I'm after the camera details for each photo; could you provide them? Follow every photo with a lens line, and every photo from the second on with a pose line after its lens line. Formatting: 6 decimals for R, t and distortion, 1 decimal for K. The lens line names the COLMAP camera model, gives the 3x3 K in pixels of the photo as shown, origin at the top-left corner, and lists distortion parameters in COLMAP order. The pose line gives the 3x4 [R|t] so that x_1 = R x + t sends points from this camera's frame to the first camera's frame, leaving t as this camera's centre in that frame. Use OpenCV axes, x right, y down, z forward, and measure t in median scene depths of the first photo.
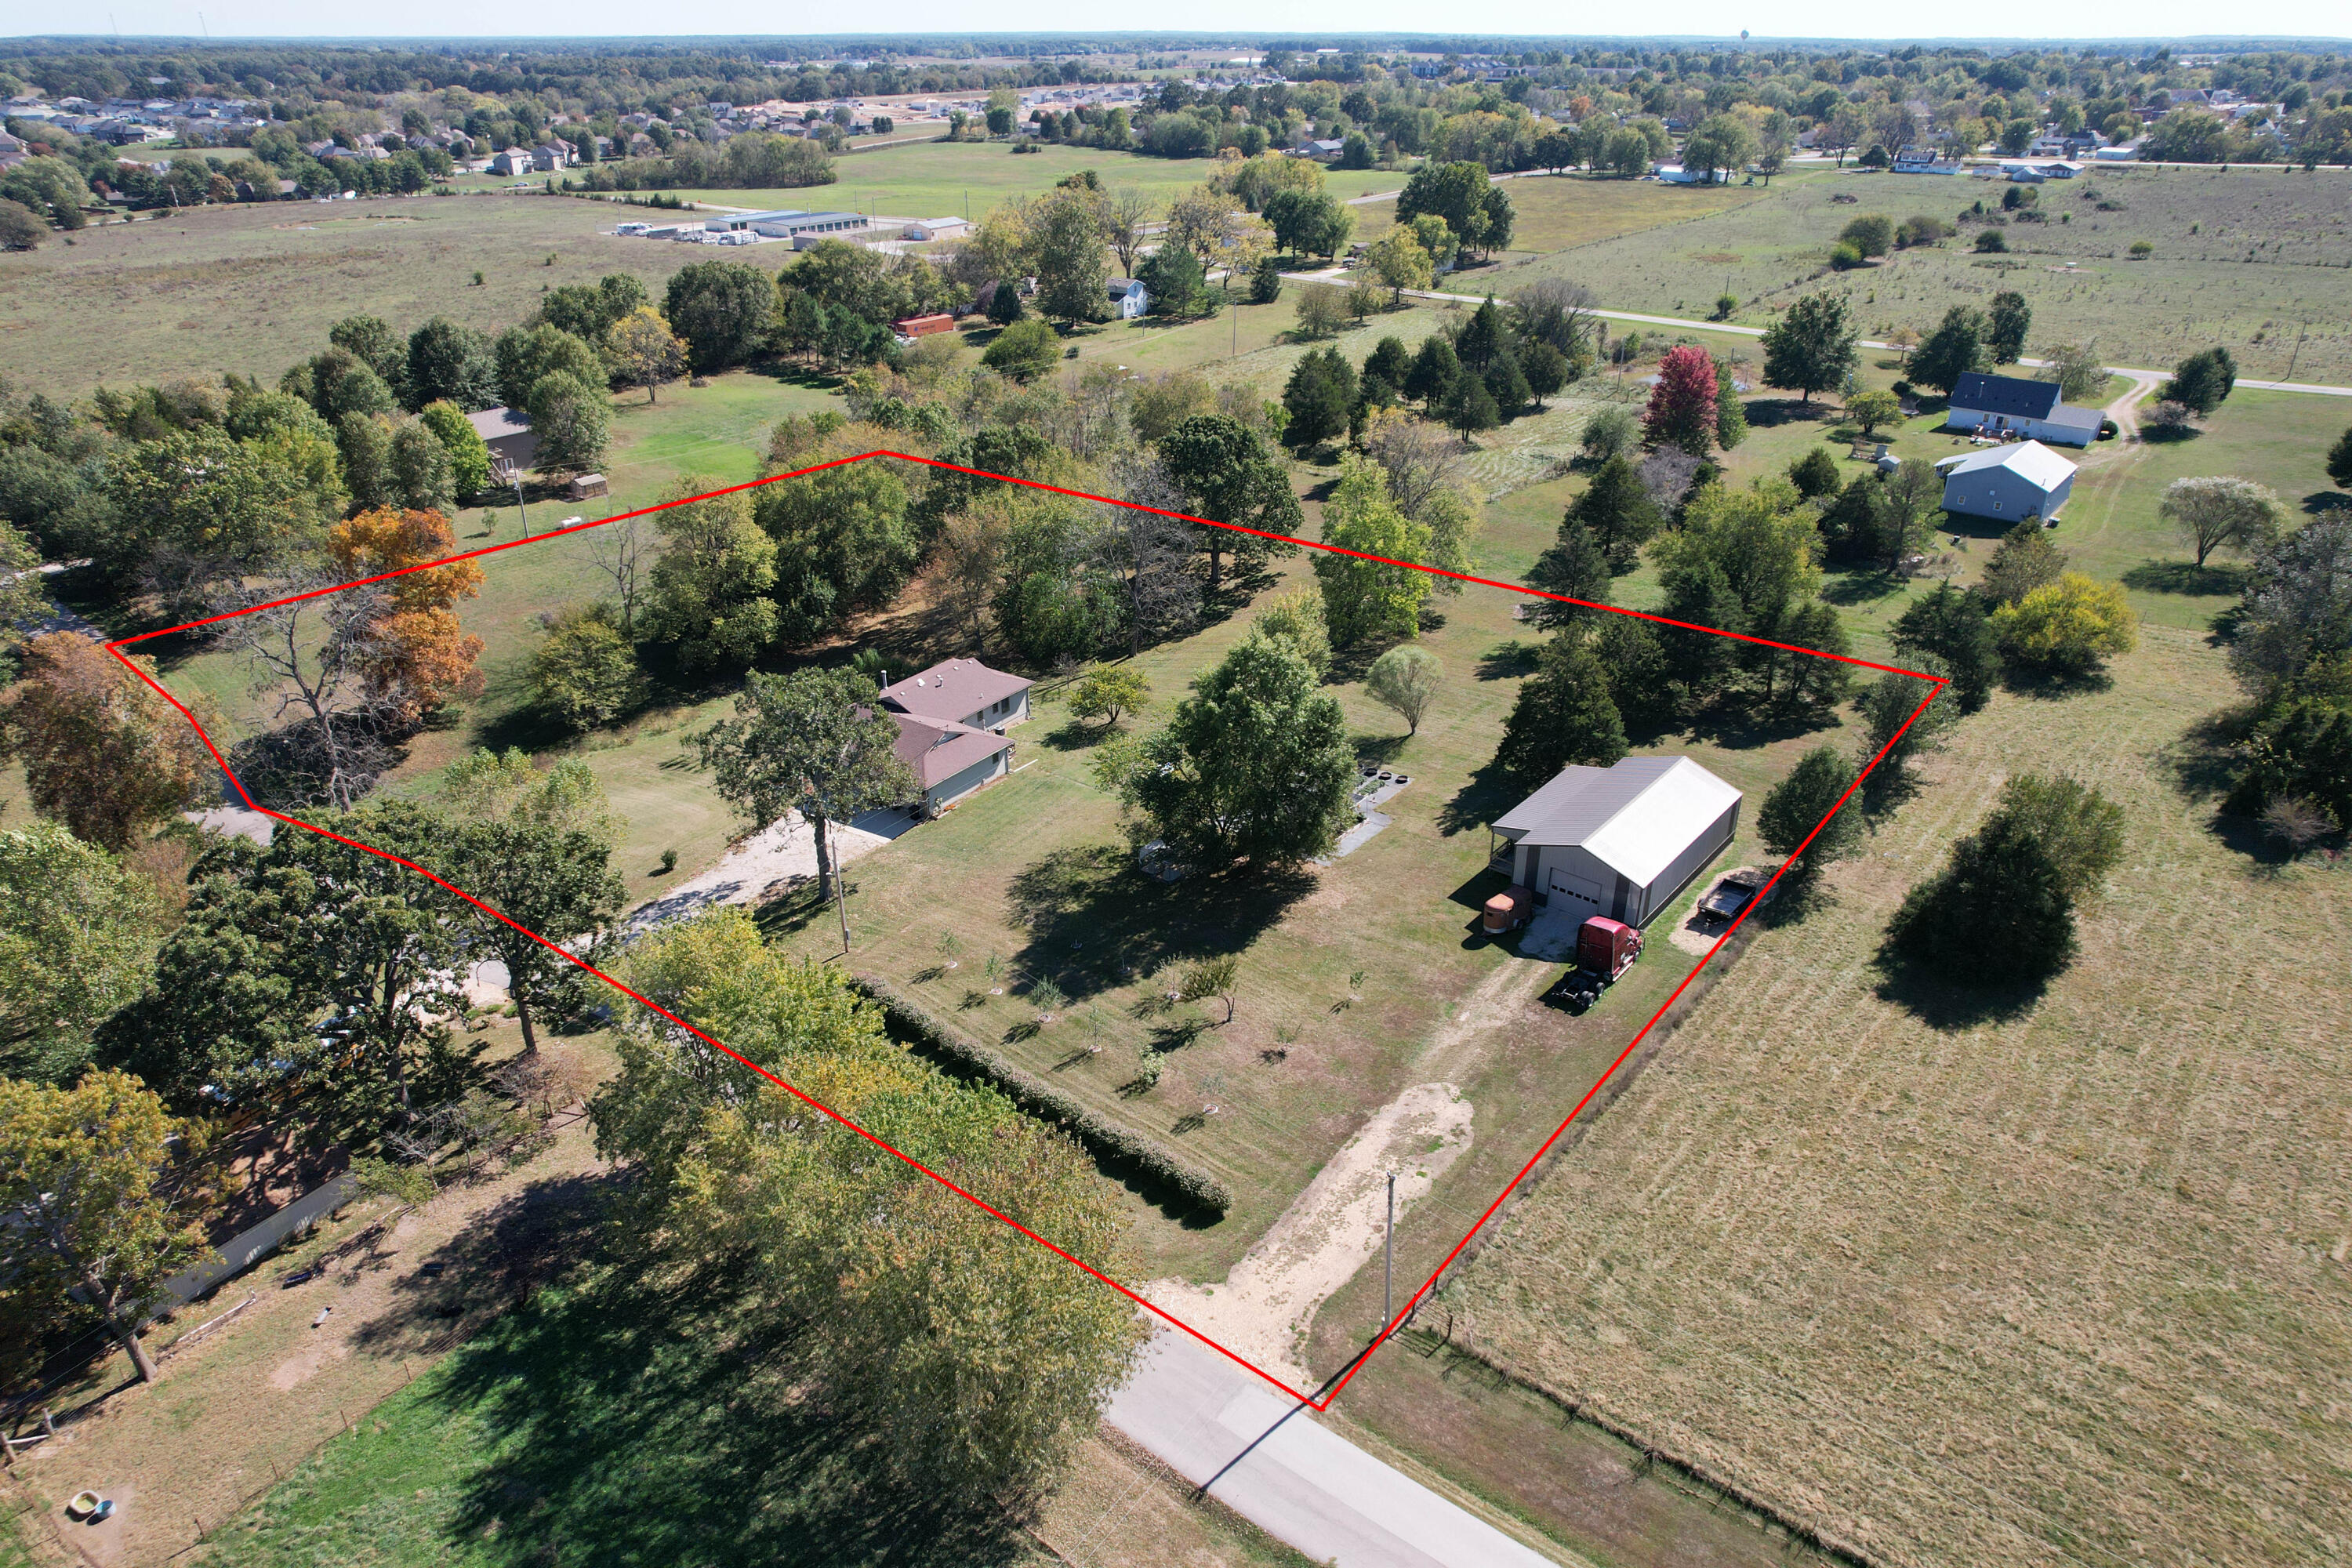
lens RADIAL K [[1497.5, 0, 1169.8], [0, 1497.5, 802.7], [0, 0, 1]] dist [-0.081315, 0.067081]
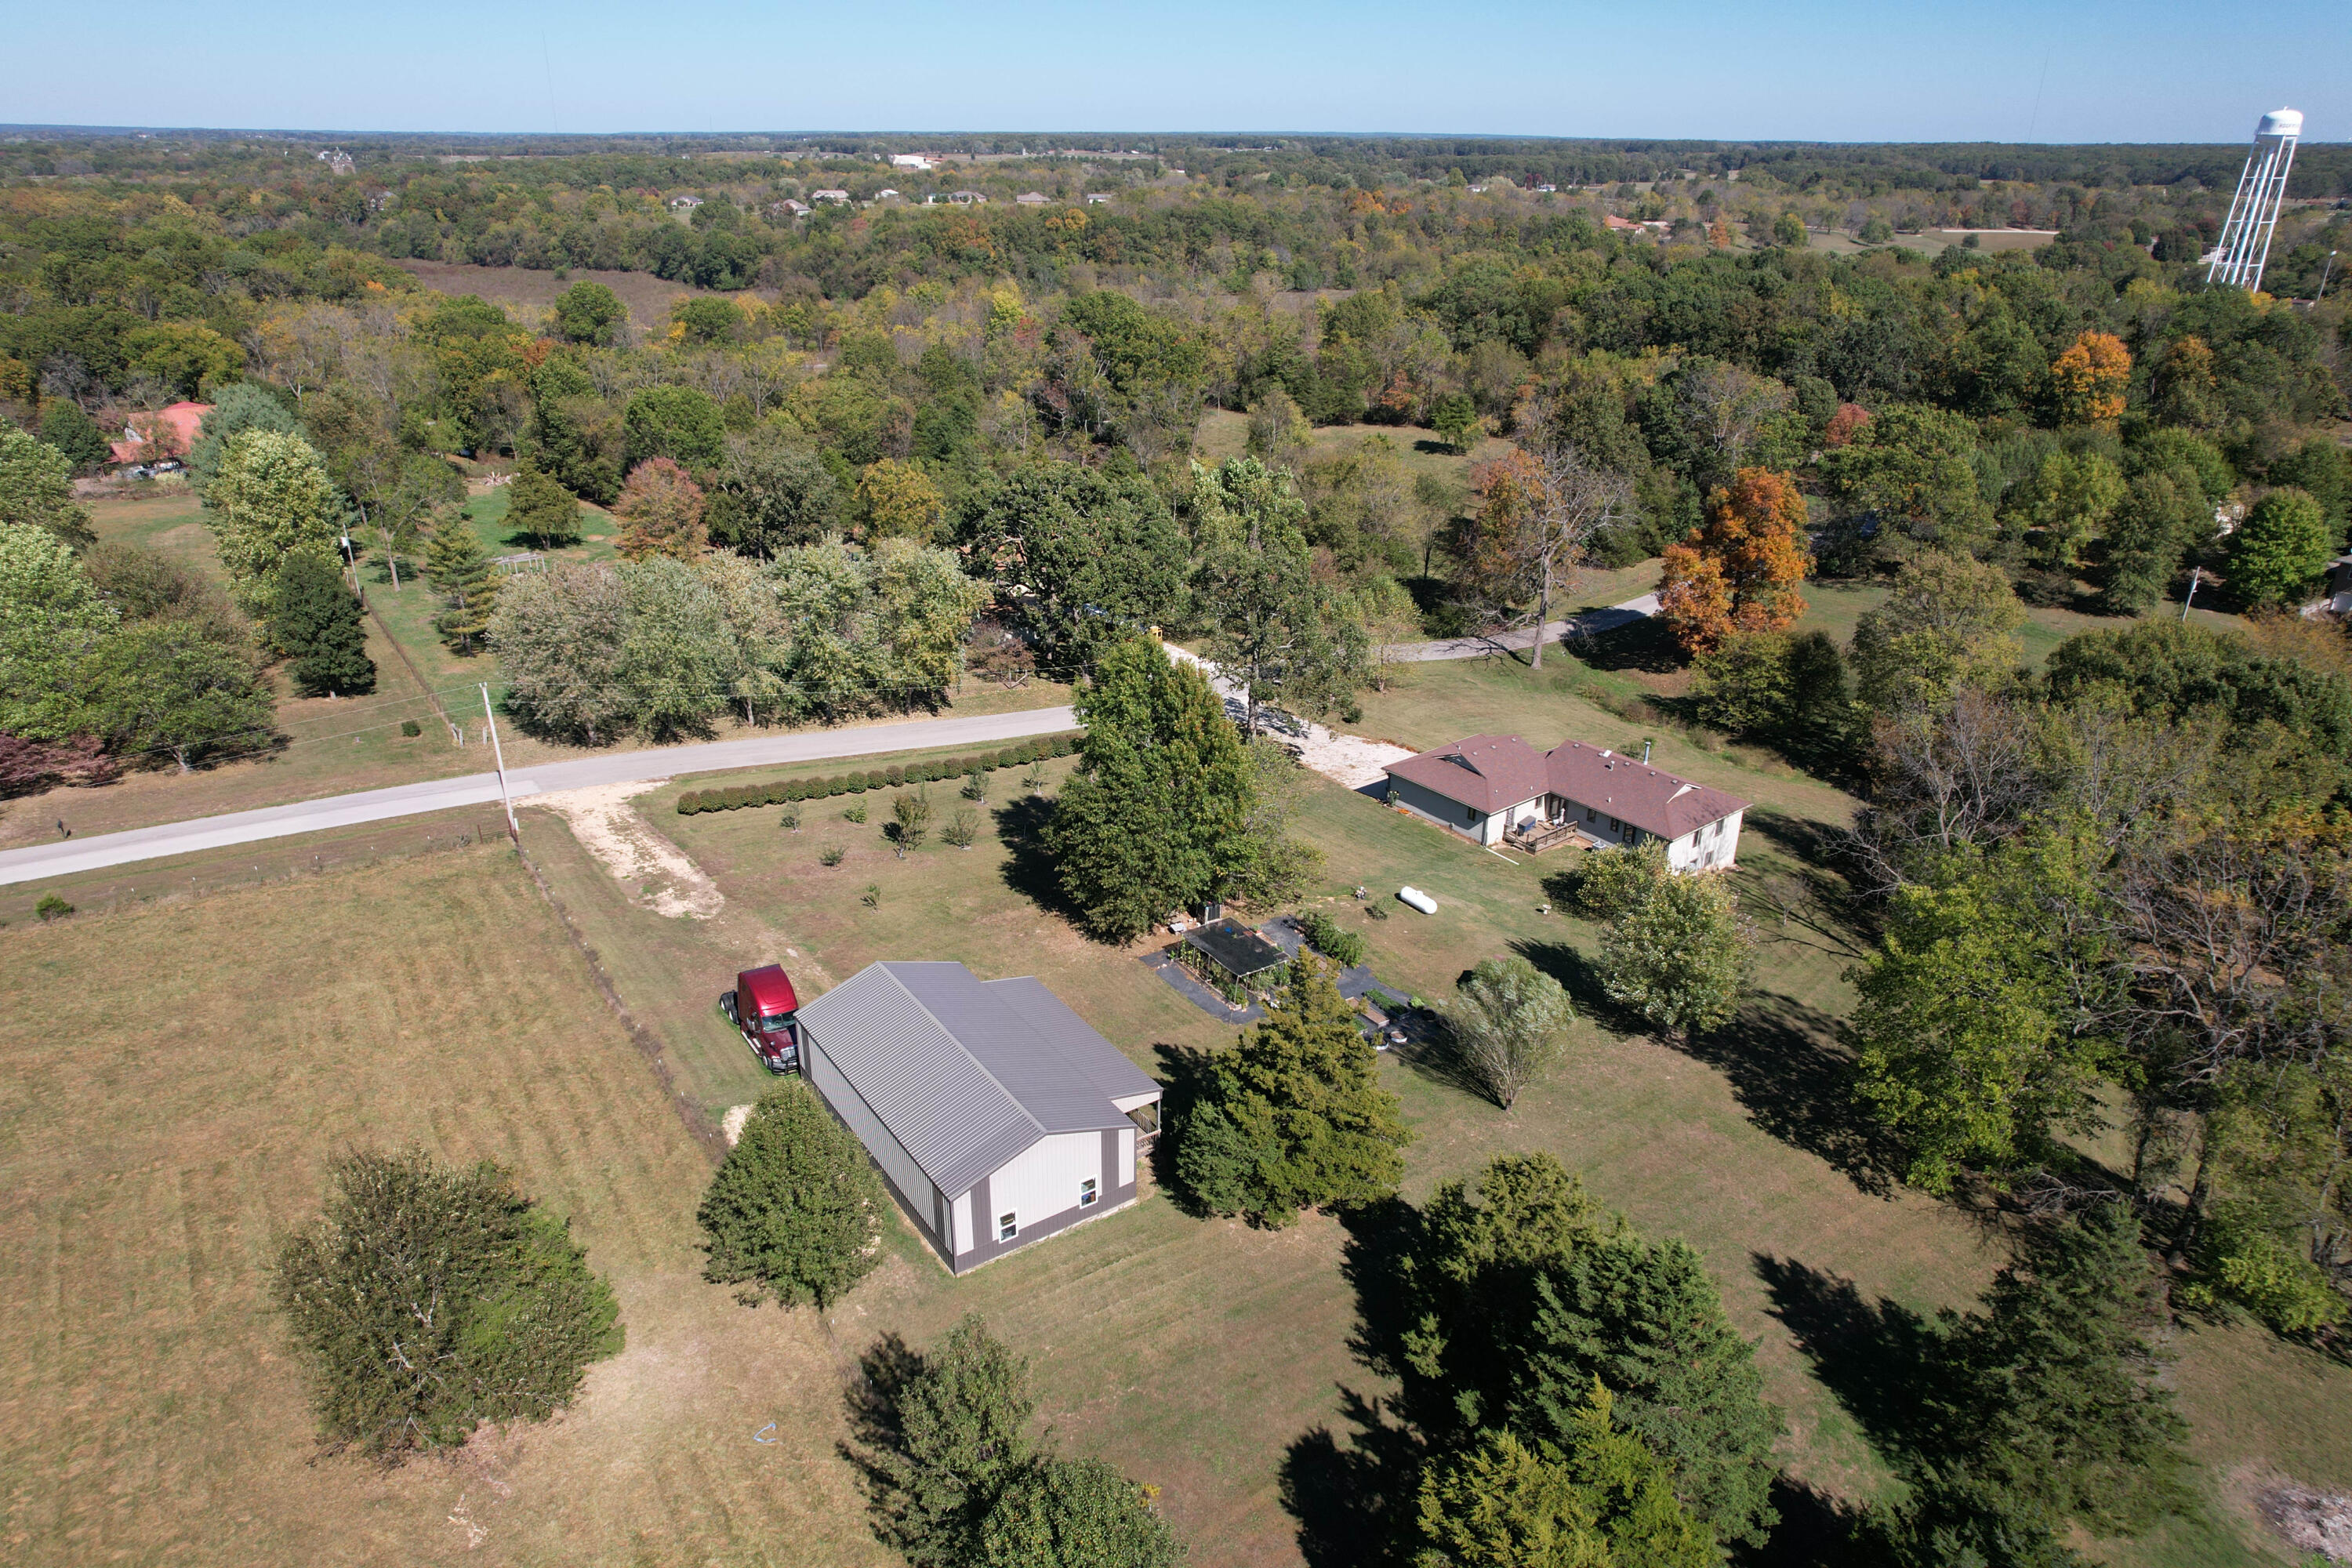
lens RADIAL K [[1497.5, 0, 1169.8], [0, 1497.5, 802.7], [0, 0, 1]] dist [-0.081315, 0.067081]
pose [[-0.280584, 0.390597, -0.876759, 0.284129], [-0.449575, 0.753574, 0.479592, -0.152839], [0.848030, 0.528735, -0.035839, 0.360185]]
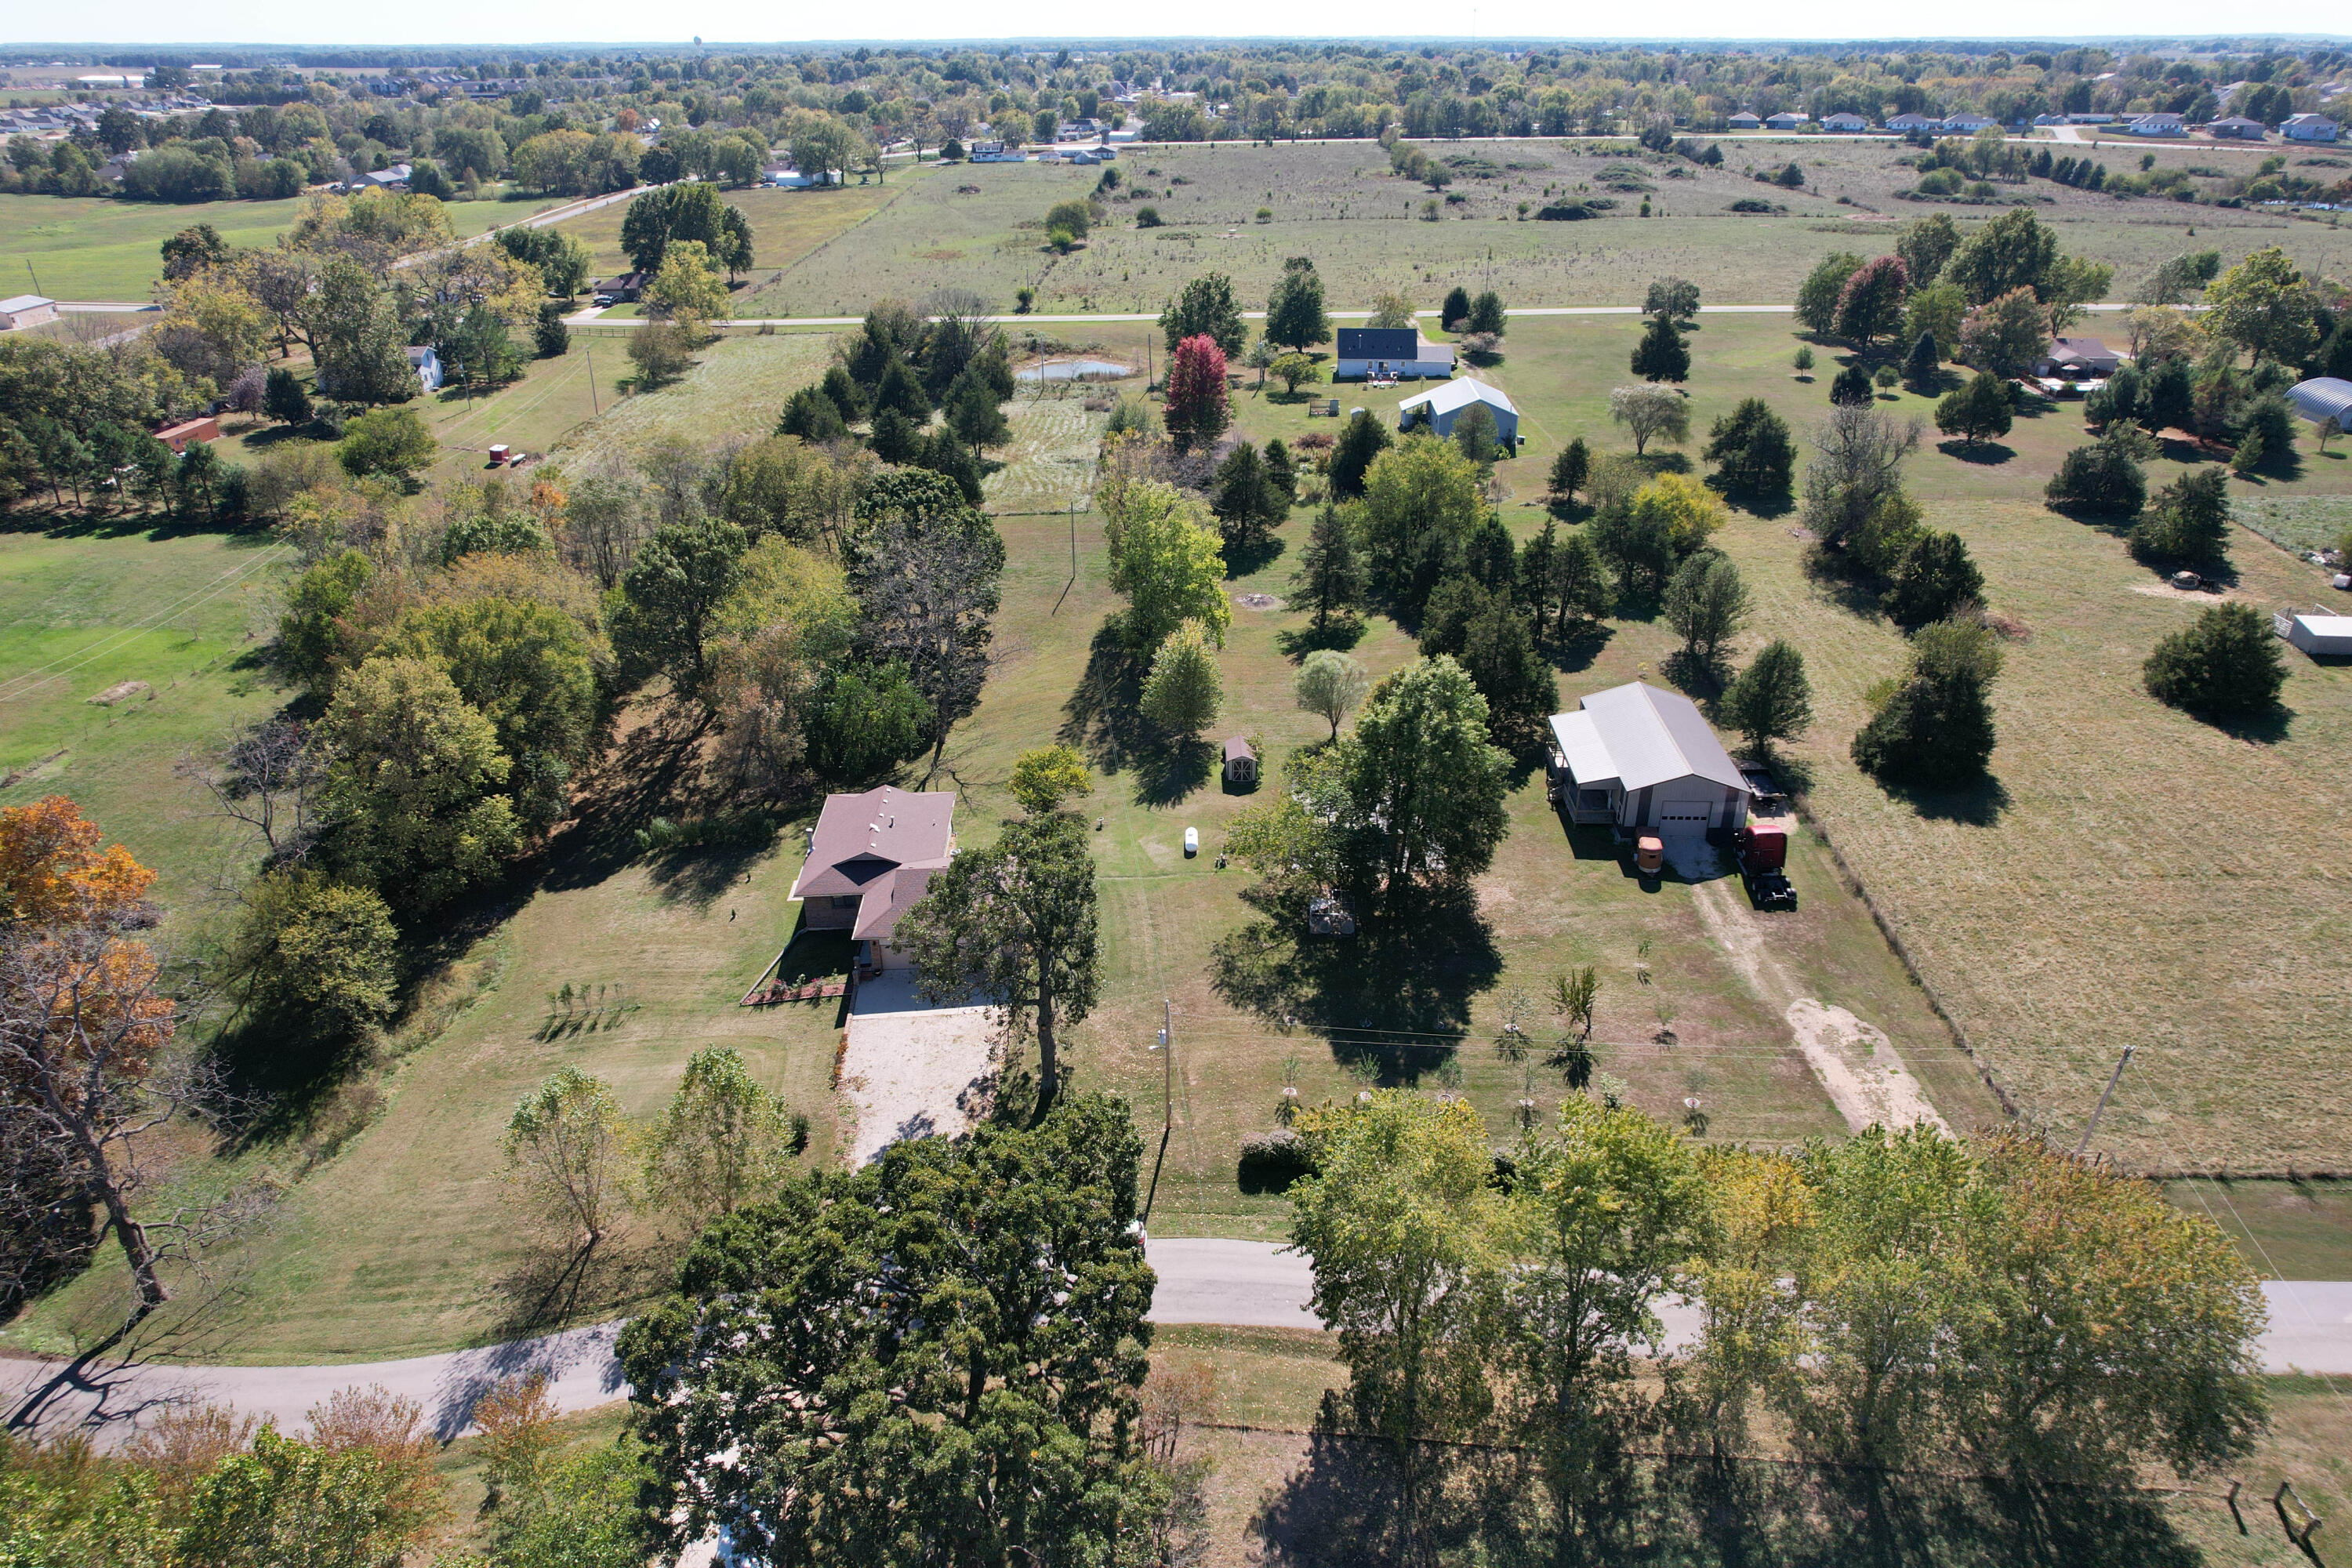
lens RADIAL K [[1497.5, 0, 1169.8], [0, 1497.5, 802.7], [0, 0, 1]] dist [-0.081315, 0.067081]
pose [[0.794481, -0.281811, 0.537942, -0.209918], [0.283515, 0.955471, 0.081821, -0.050160], [-0.537046, 0.087510, 0.839001, 0.087770]]
